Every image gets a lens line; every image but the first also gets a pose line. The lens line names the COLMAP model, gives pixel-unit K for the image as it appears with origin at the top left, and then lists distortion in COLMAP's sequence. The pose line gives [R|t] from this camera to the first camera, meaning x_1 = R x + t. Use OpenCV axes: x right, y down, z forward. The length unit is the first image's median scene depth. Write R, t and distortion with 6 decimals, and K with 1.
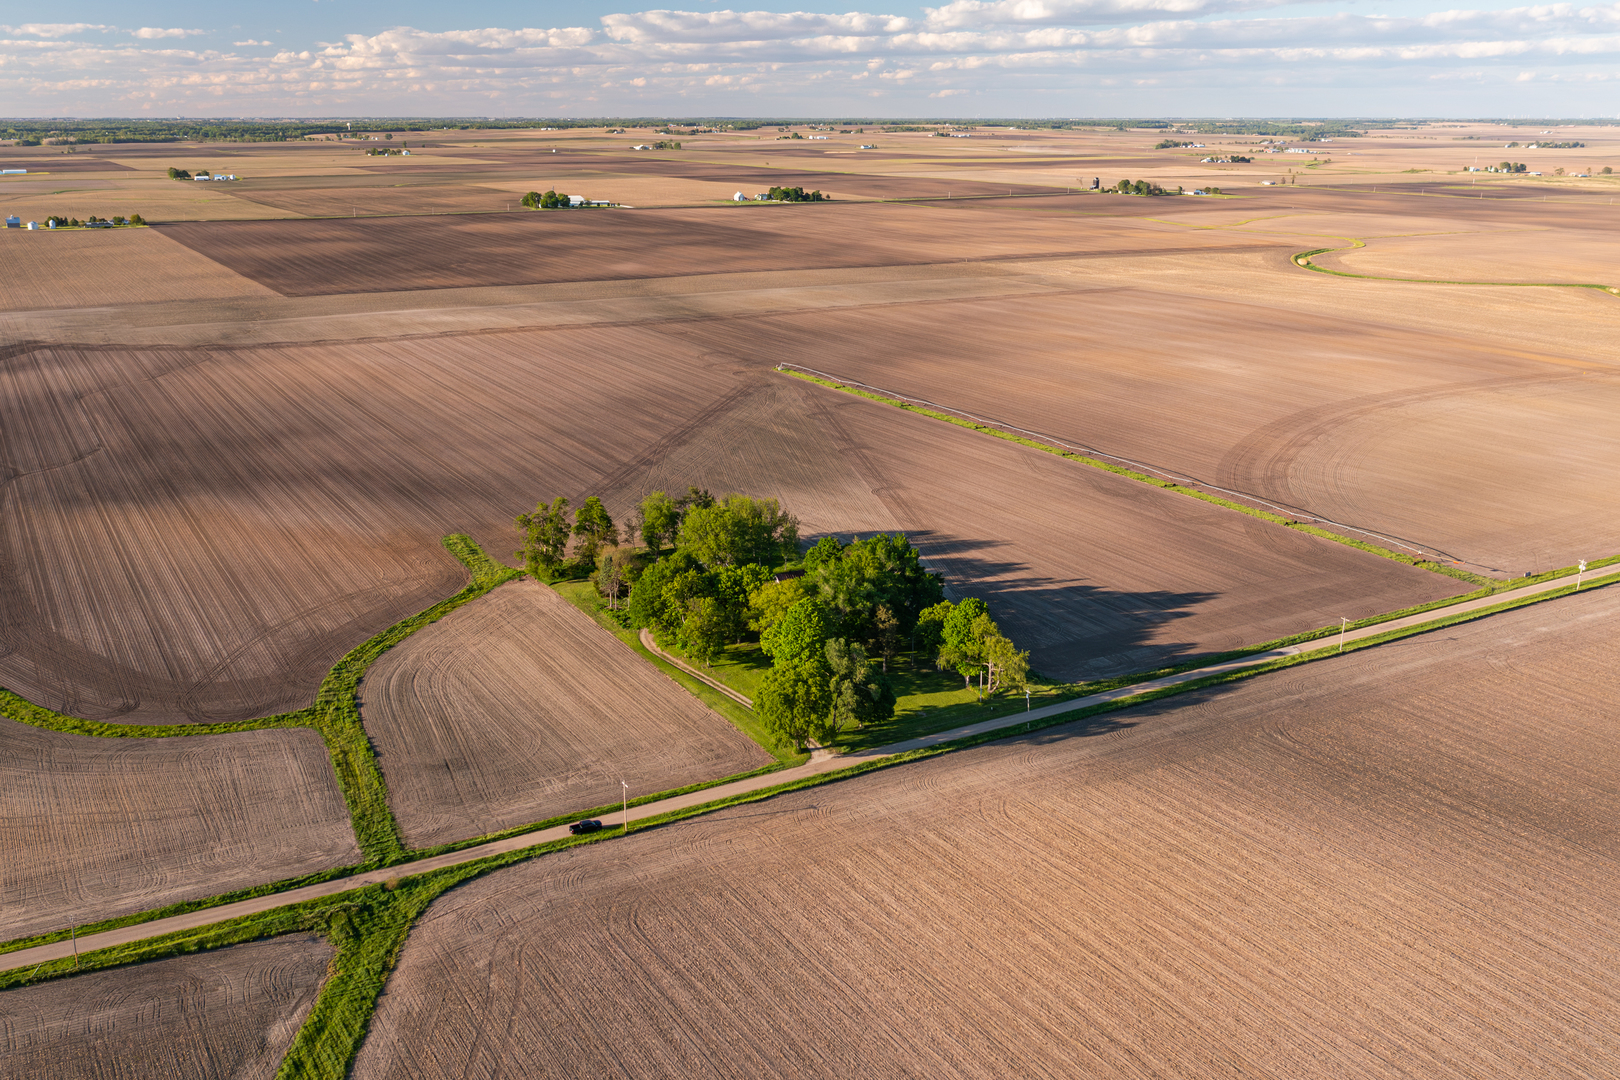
lens RADIAL K [[1522.2, 0, 810.0], [0, 1522.2, 540.0], [0, 0, 1]] dist [-0.014868, 0.000723]
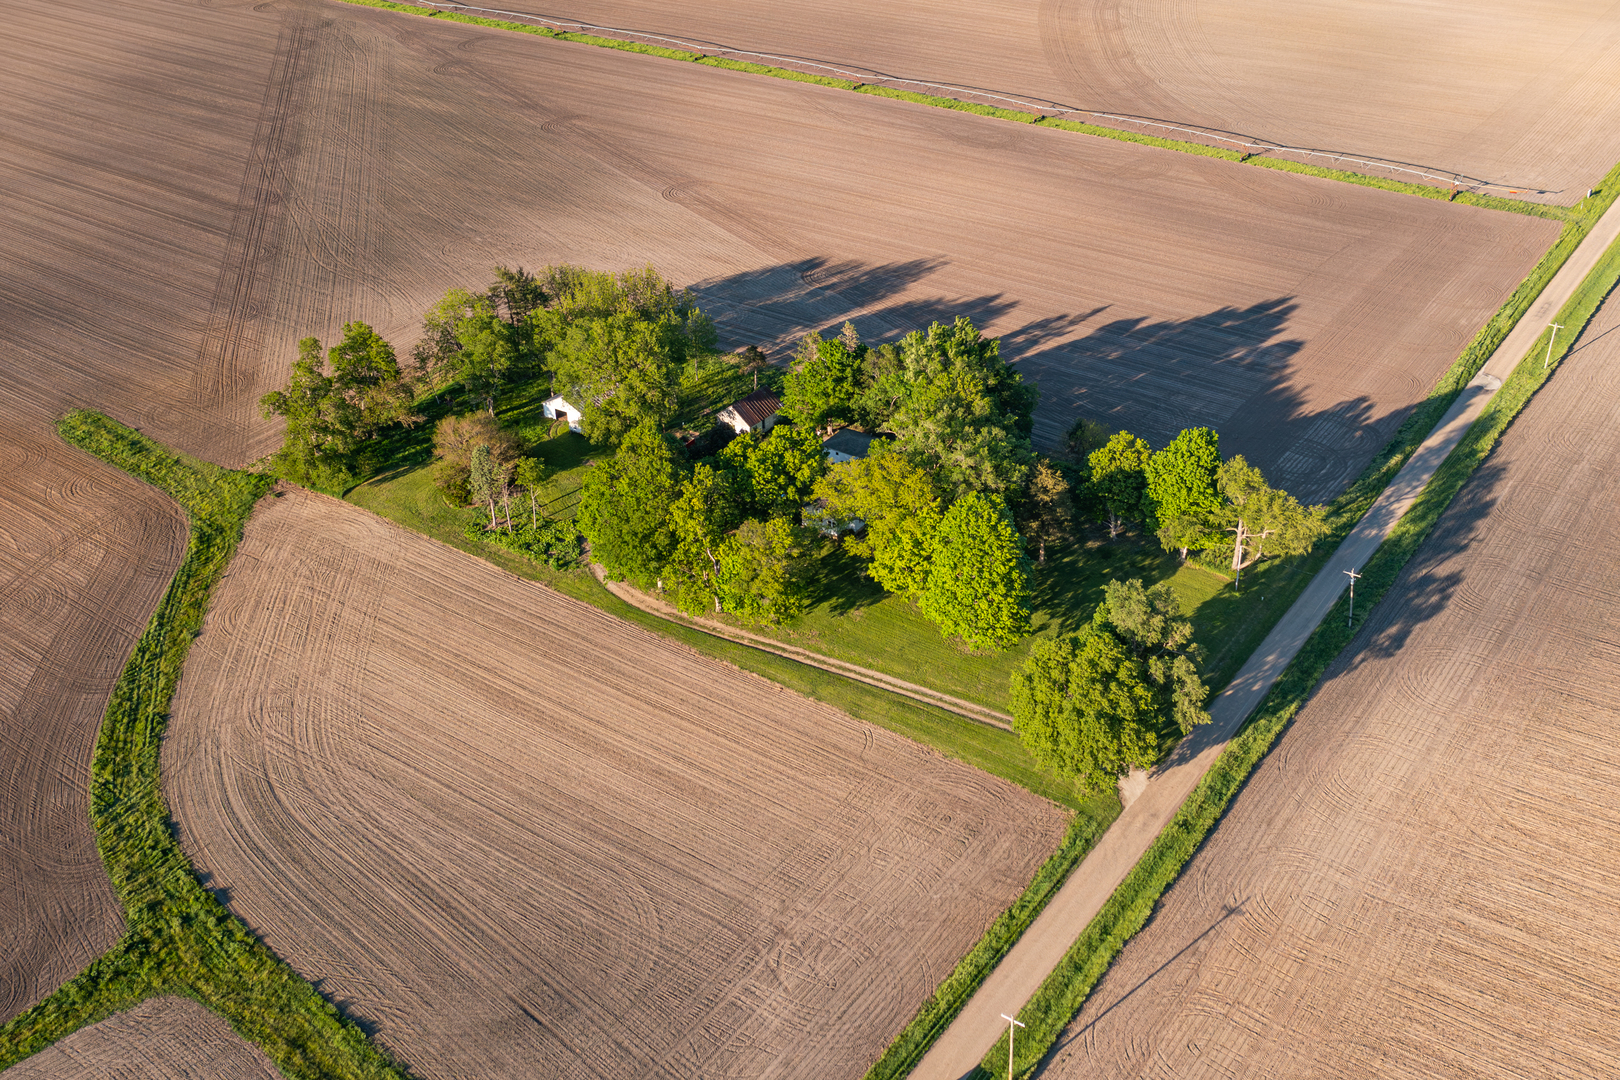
lens RADIAL K [[1639.3, 0, 810.0], [0, 1639.3, 540.0], [0, 0, 1]] dist [-0.007290, -0.009825]
pose [[0.913675, -0.234879, 0.331706, -0.194124], [0.139845, 0.947958, 0.286041, -0.095500], [-0.381629, -0.214961, 0.898972, 0.329130]]
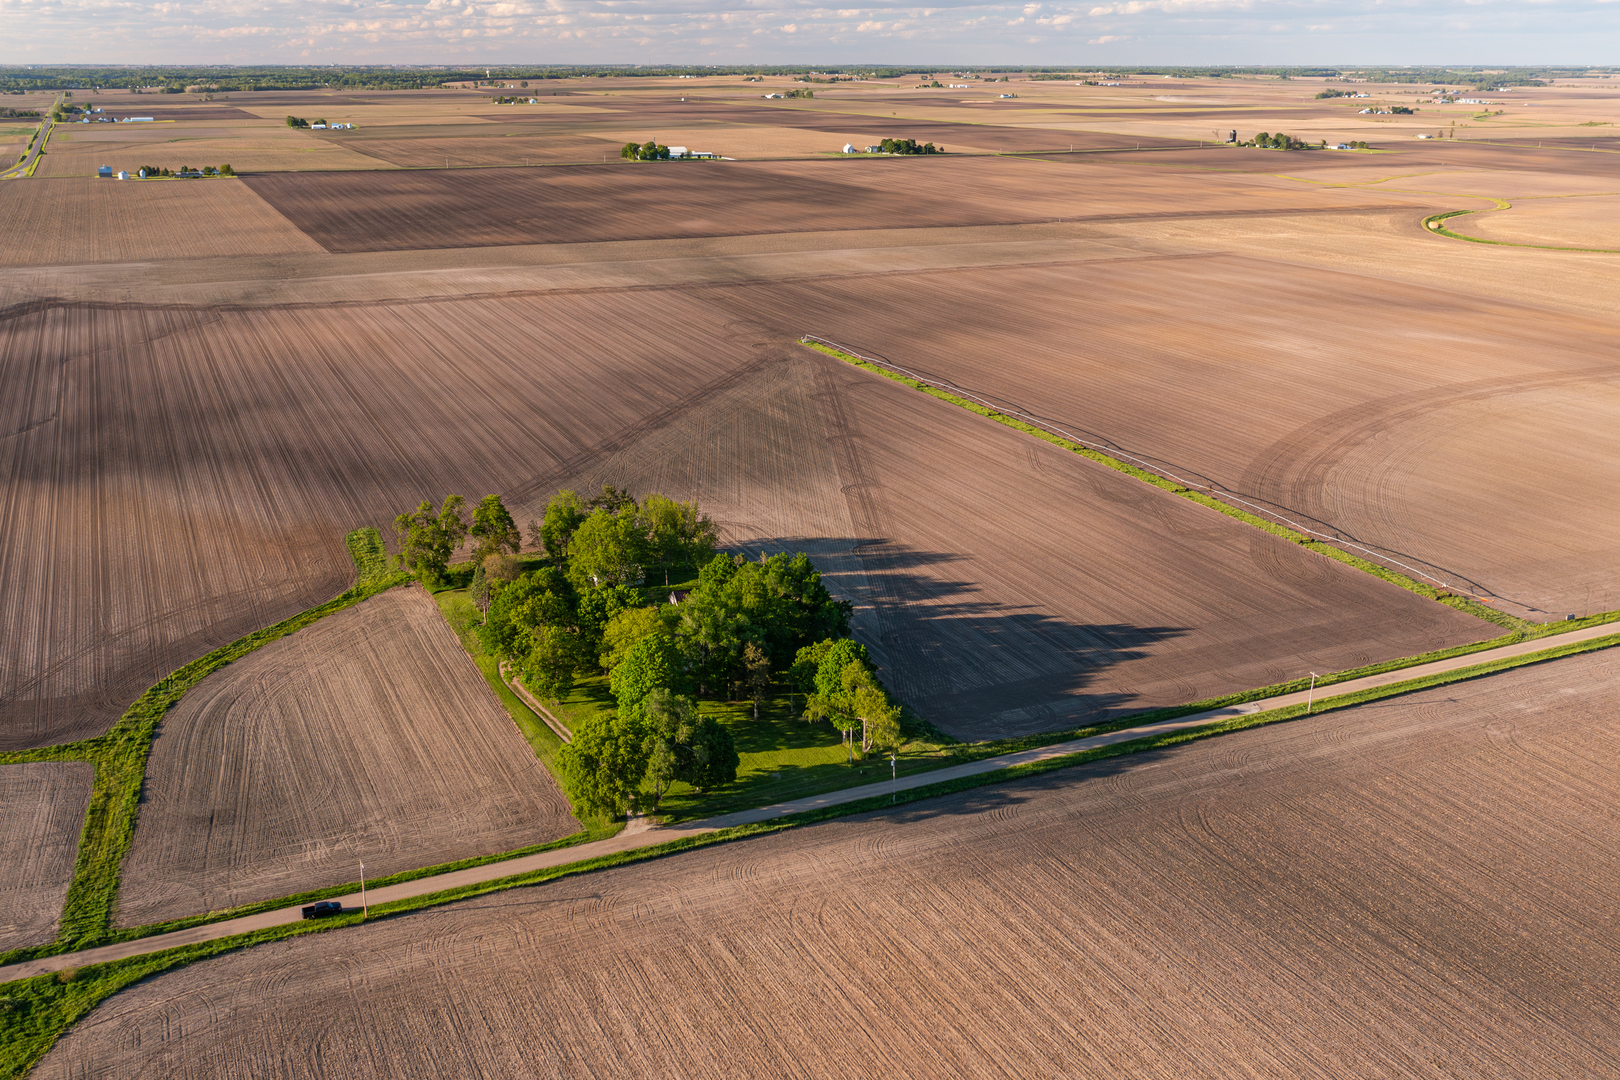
lens RADIAL K [[1559.0, 0, 801.0], [0, 1559.0, 489.0], [0, 0, 1]] dist [-0.014665, -0.005135]
pose [[0.994896, 0.026238, -0.097435, 0.118554], [-0.026725, 0.999636, -0.003695, -0.030793], [0.097302, 0.006280, 0.995235, 0.091659]]
